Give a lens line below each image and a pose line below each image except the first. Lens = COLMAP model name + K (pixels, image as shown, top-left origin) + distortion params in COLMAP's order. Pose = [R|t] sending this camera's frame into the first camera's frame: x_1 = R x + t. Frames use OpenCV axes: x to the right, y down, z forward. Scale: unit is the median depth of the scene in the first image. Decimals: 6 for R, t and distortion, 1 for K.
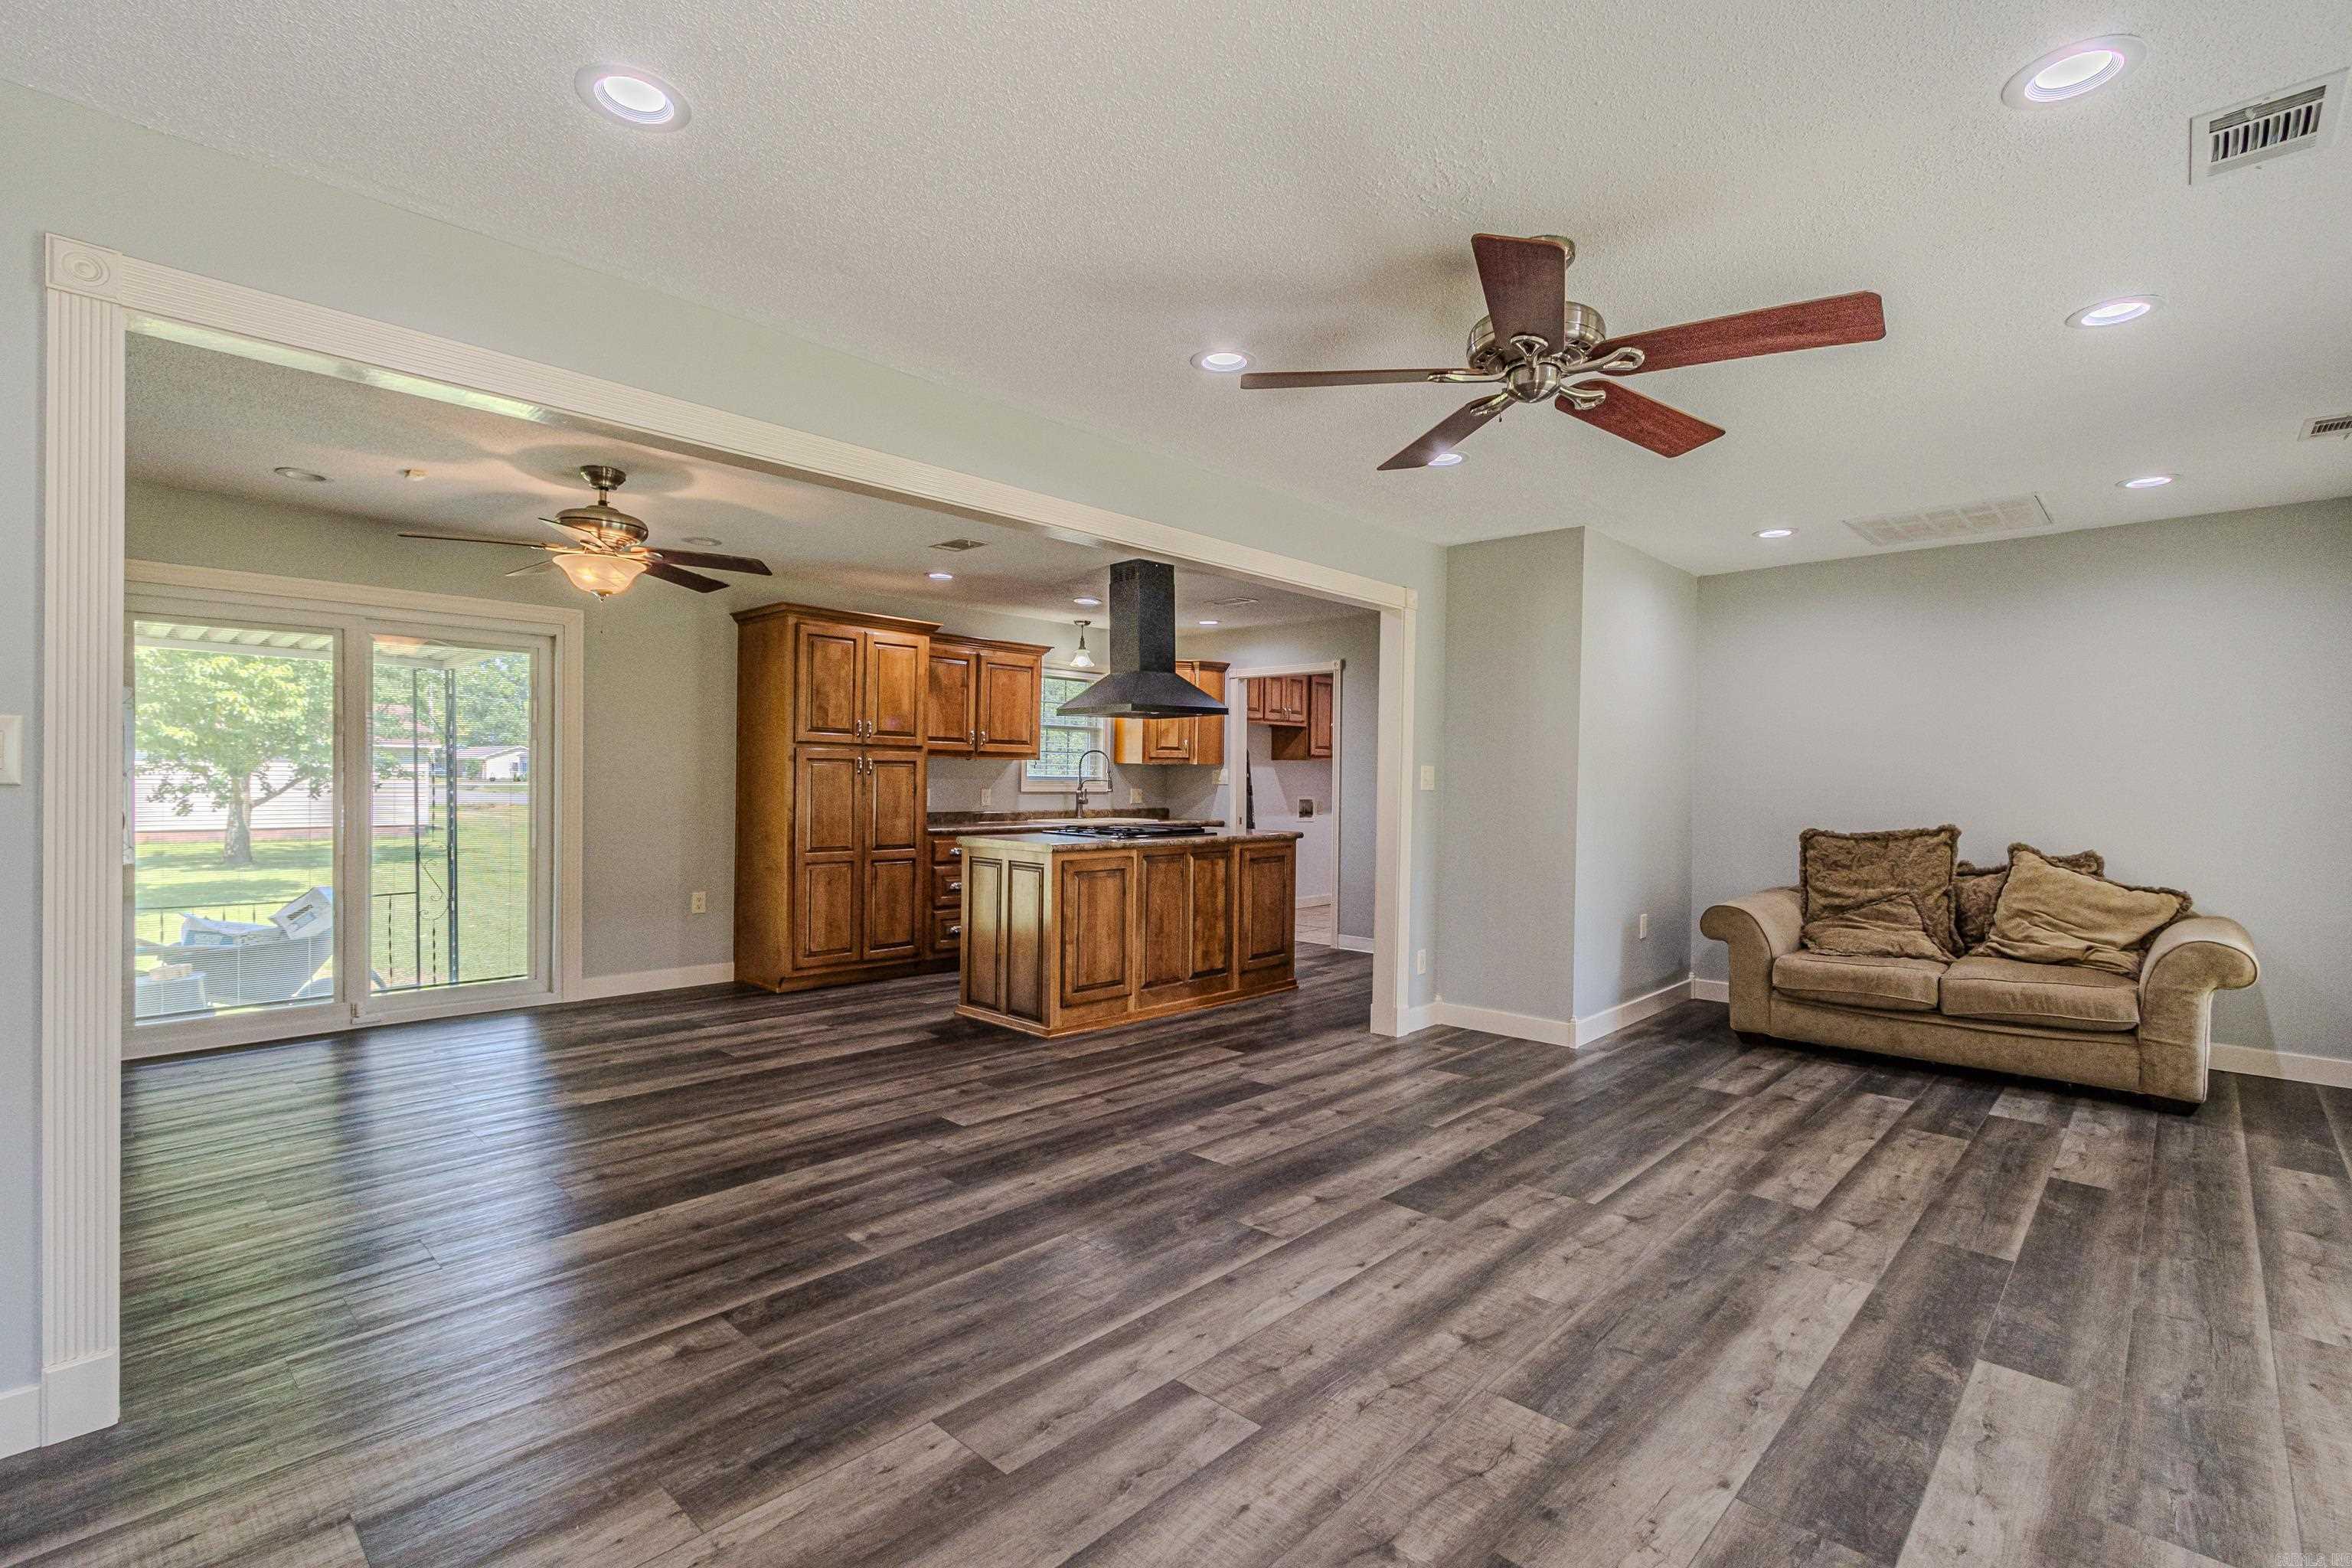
lens RADIAL K [[1075.2, 0, 1174.3], [0, 1075.2, 772.0], [0, 0, 1]] dist [0.006446, -0.002432]
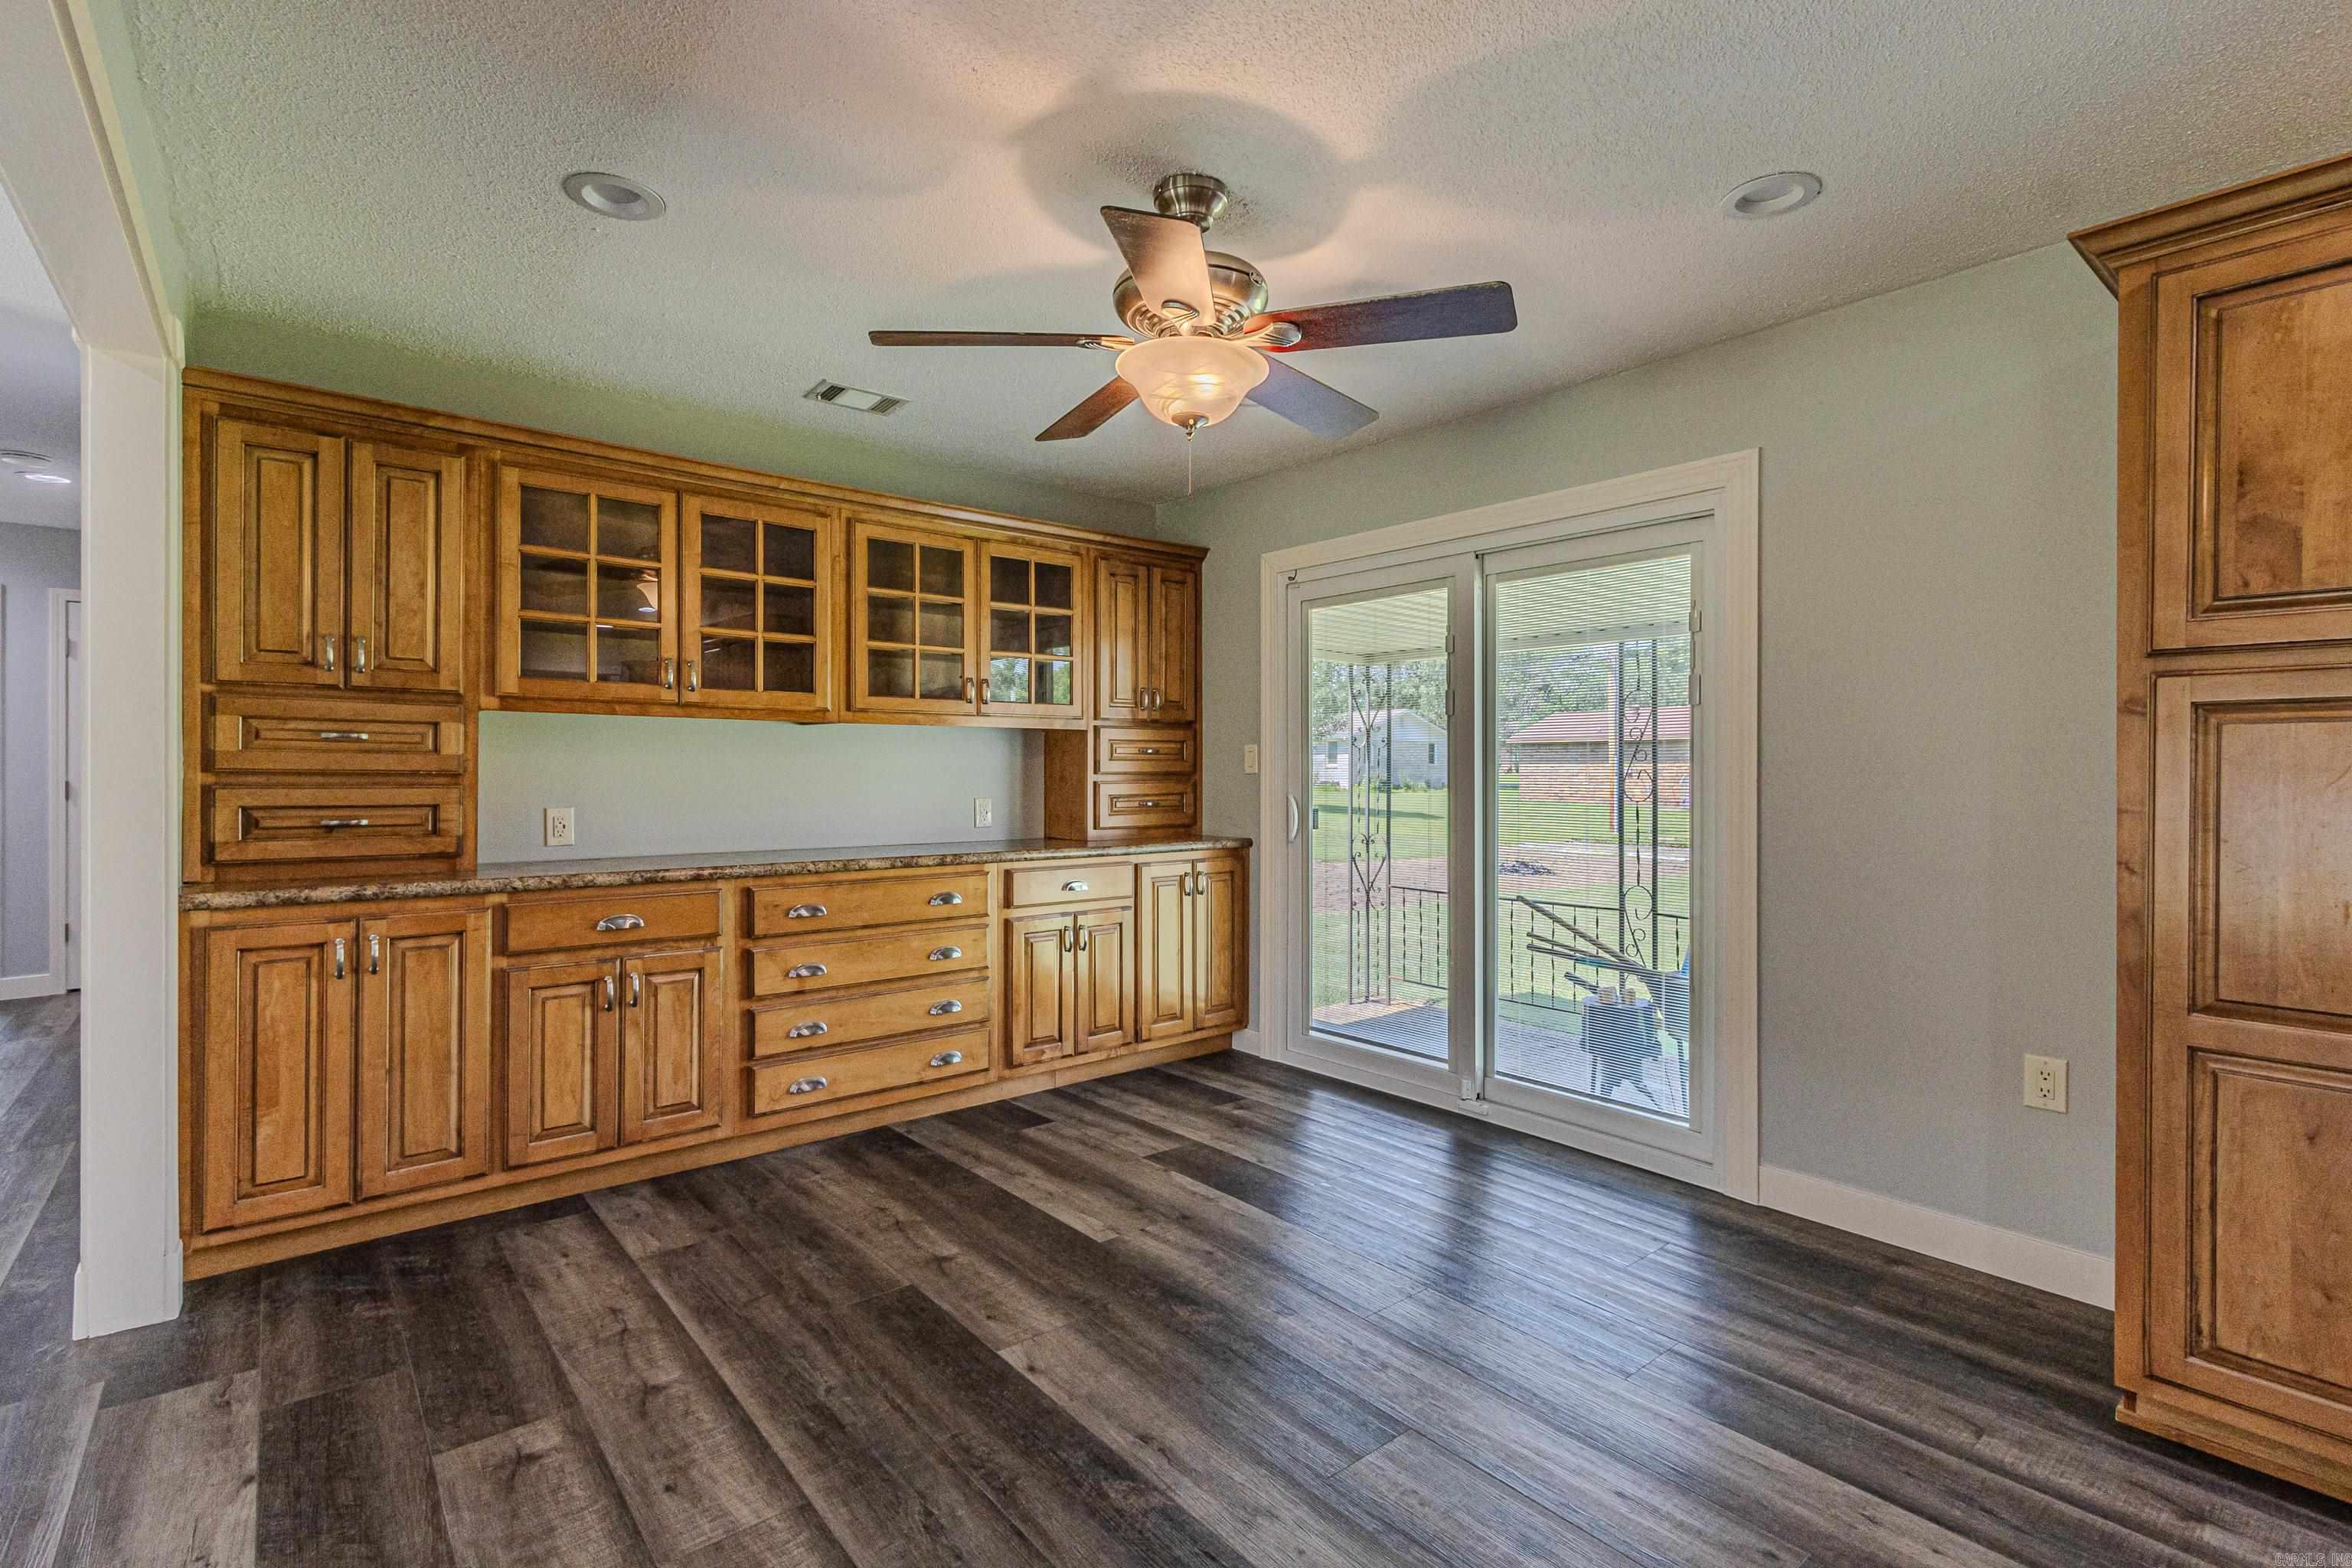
lens RADIAL K [[1075.2, 0, 1162.4], [0, 1075.2, 776.2], [0, 0, 1]] dist [0.006446, -0.002432]
pose [[-0.117422, -0.004485, -0.993072, -0.002957], [0.002410, 0.999986, -0.004801, 0.011111], [0.993079, -0.002957, -0.117410, 0.961285]]
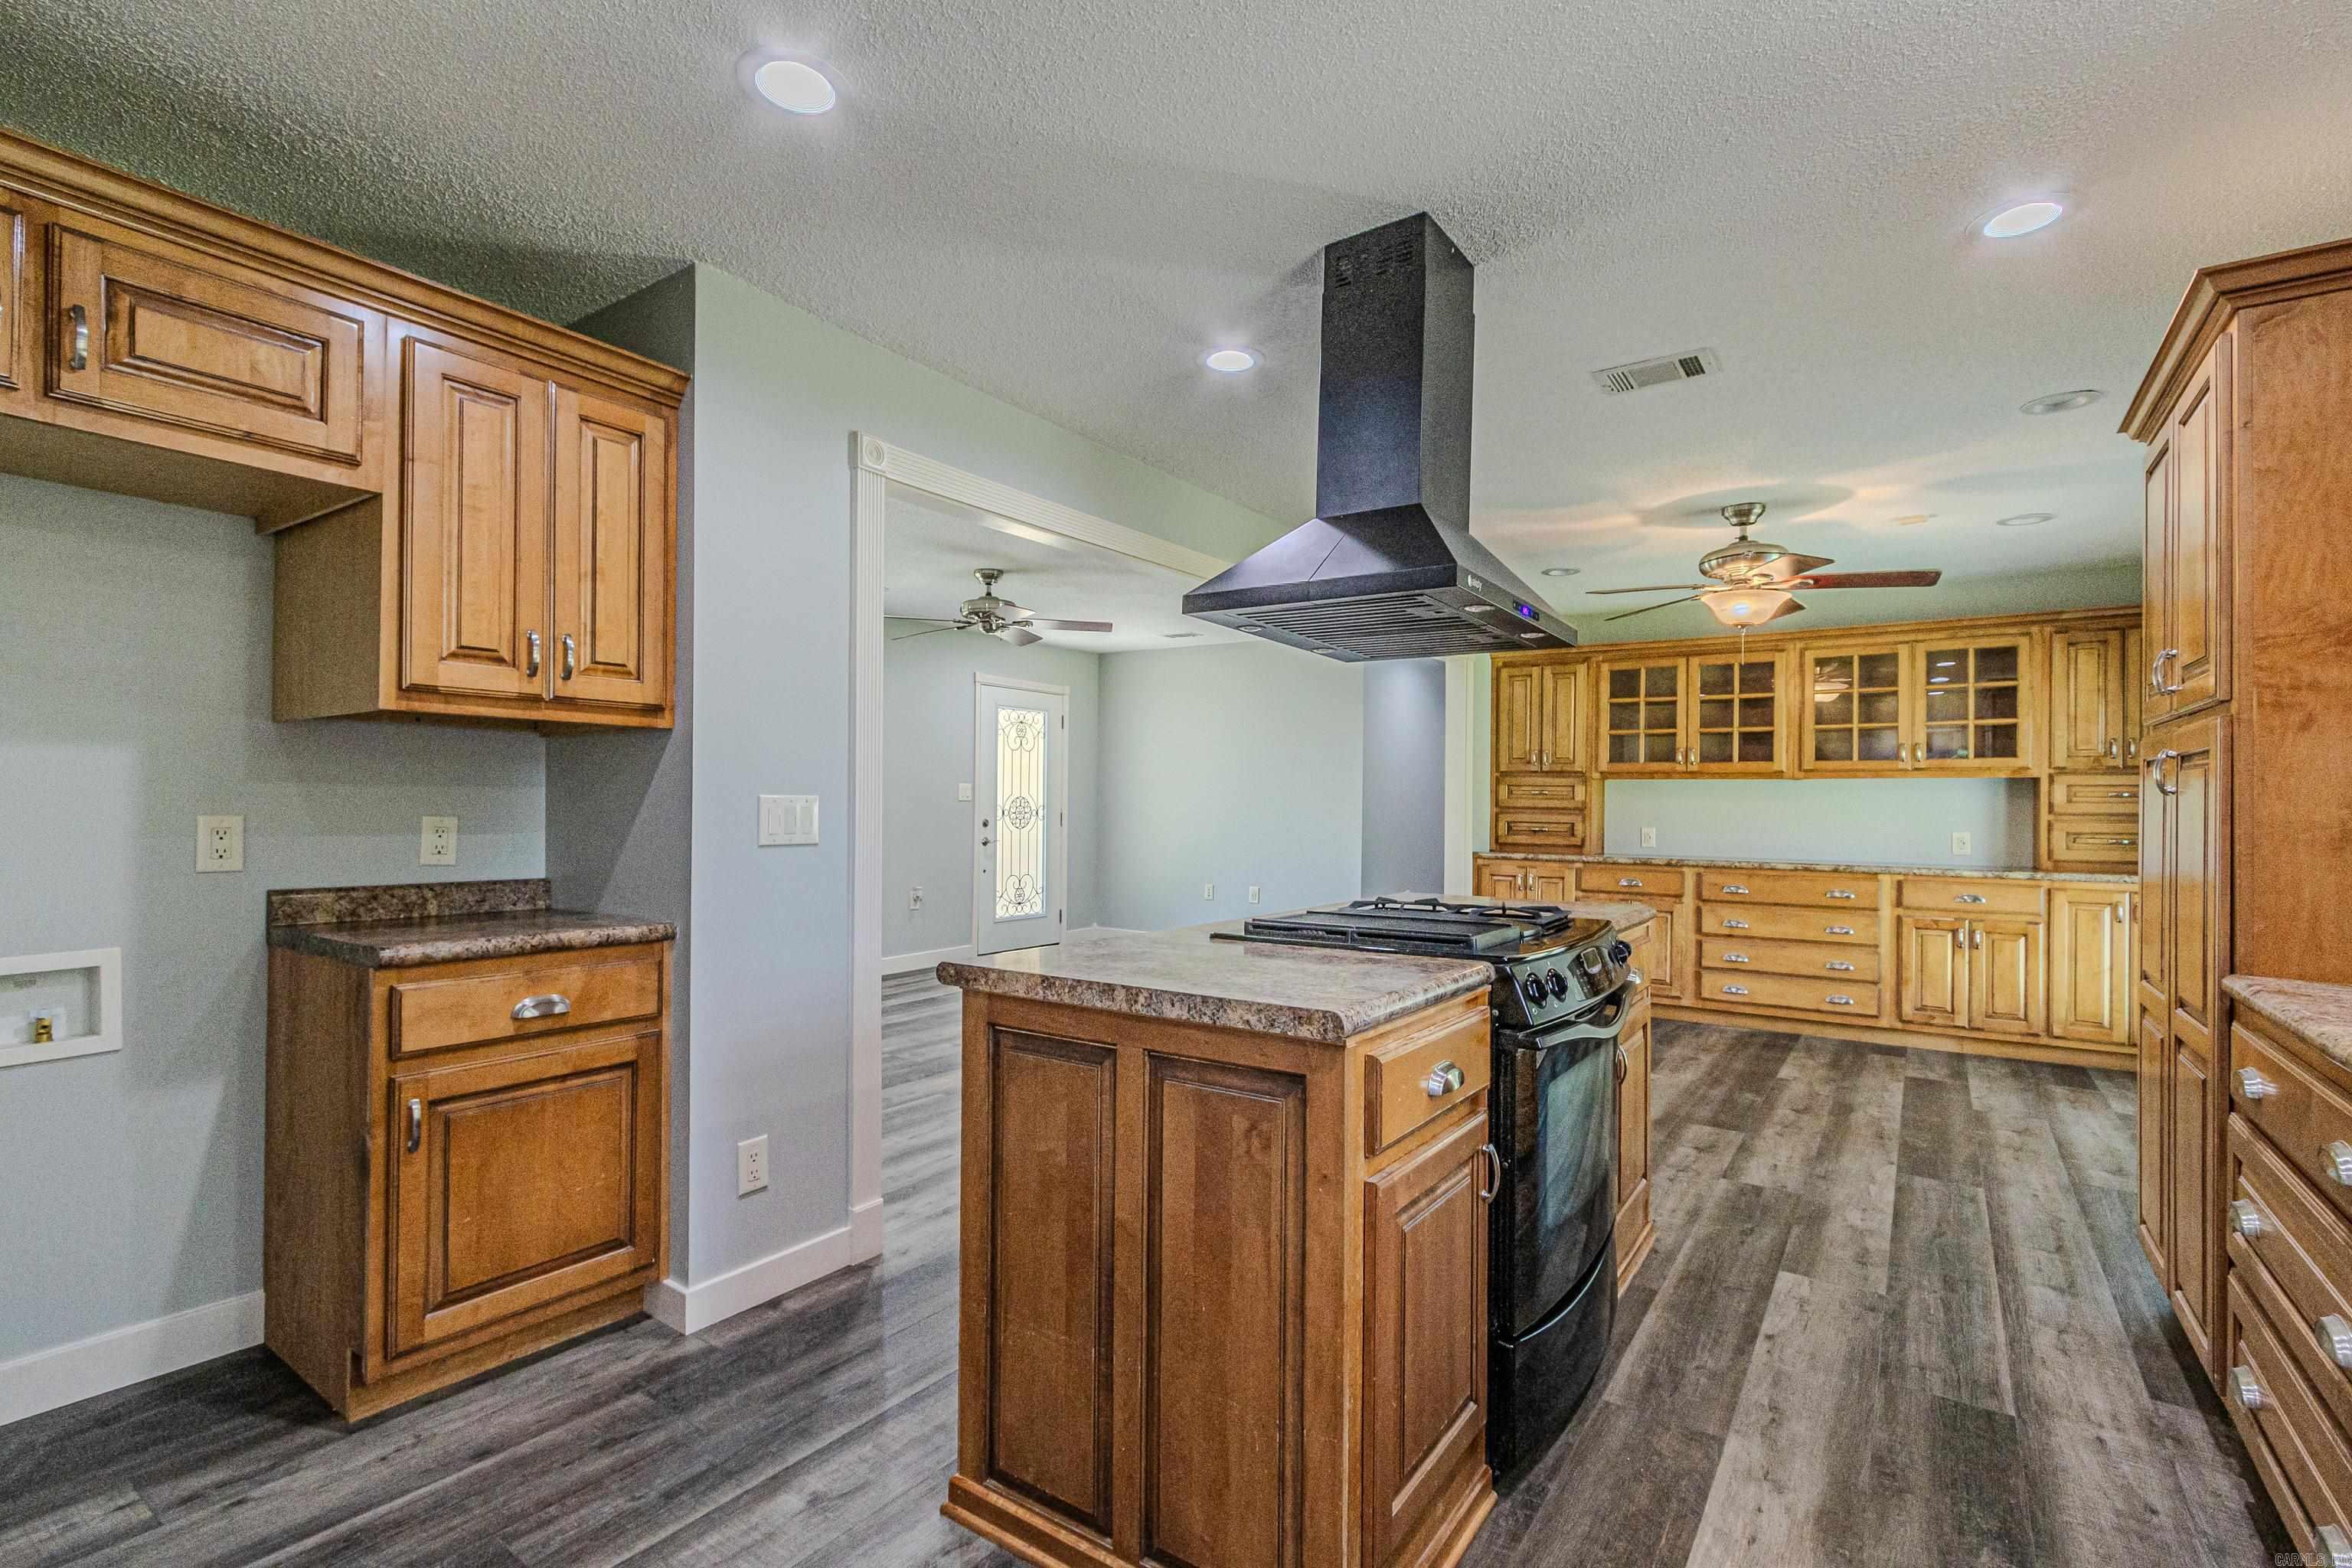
lens RADIAL K [[1075.2, 0, 1185.8], [0, 1075.2, 801.4], [0, 0, 1]] dist [0.006446, -0.002432]
pose [[-0.986226, -0.019954, -0.164196, 0.142735], [-0.018498, 0.999775, -0.010394, 0.019728], [0.164366, -0.007214, -0.986373, 1.762408]]
